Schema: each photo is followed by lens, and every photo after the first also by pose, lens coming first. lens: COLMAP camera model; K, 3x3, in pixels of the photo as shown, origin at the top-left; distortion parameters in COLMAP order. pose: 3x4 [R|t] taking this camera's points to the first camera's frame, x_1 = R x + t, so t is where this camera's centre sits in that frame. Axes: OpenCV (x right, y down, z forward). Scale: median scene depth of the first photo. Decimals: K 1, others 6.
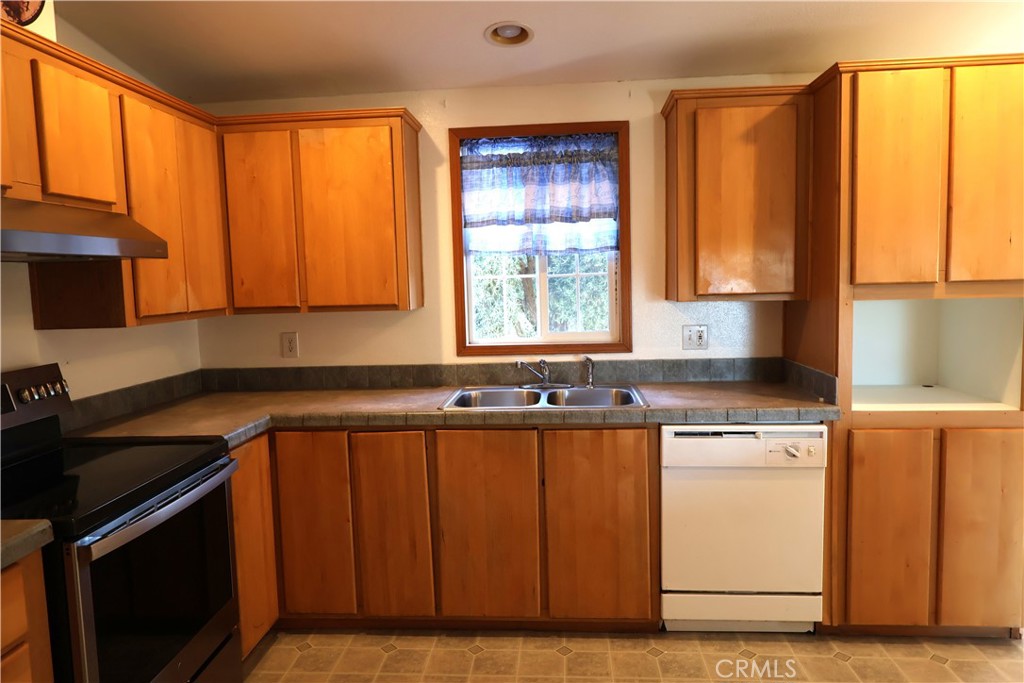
lens RADIAL K [[663.3, 0, 512.5], [0, 663.3, 338.0], [0, 0, 1]] dist [0.002148, -0.000496]
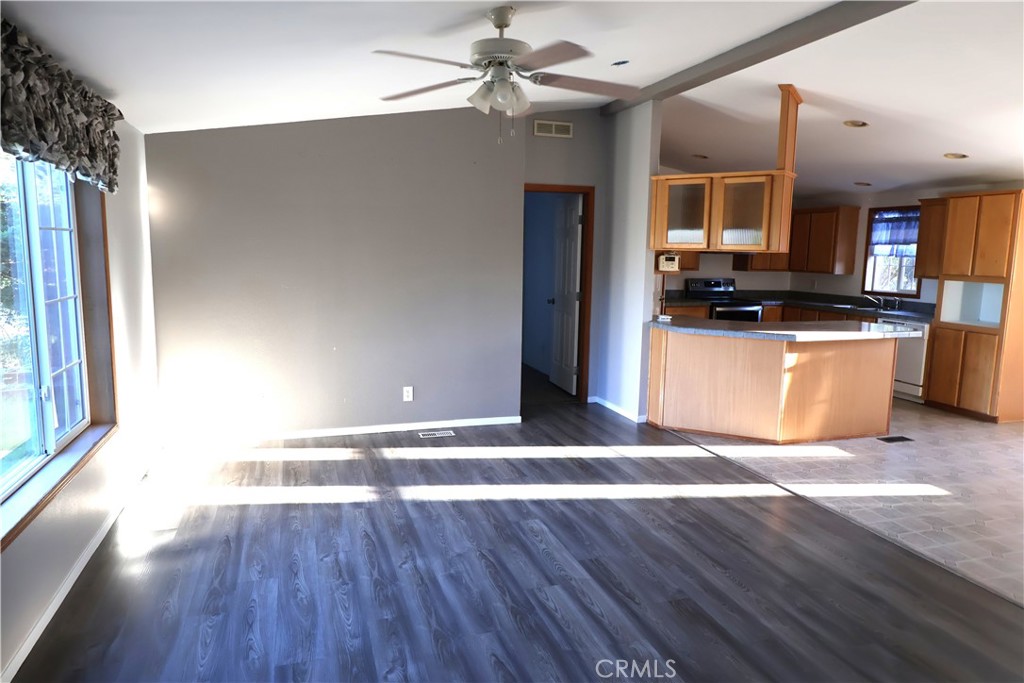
lens RADIAL K [[663.3, 0, 512.5], [0, 663.3, 338.0], [0, 0, 1]] dist [0.002148, -0.000496]
pose [[0.387731, 0.158734, -0.908002, 2.176116], [-0.117587, 0.985531, 0.122076, 0.049143], [0.914242, 0.059437, 0.400785, -1.588351]]
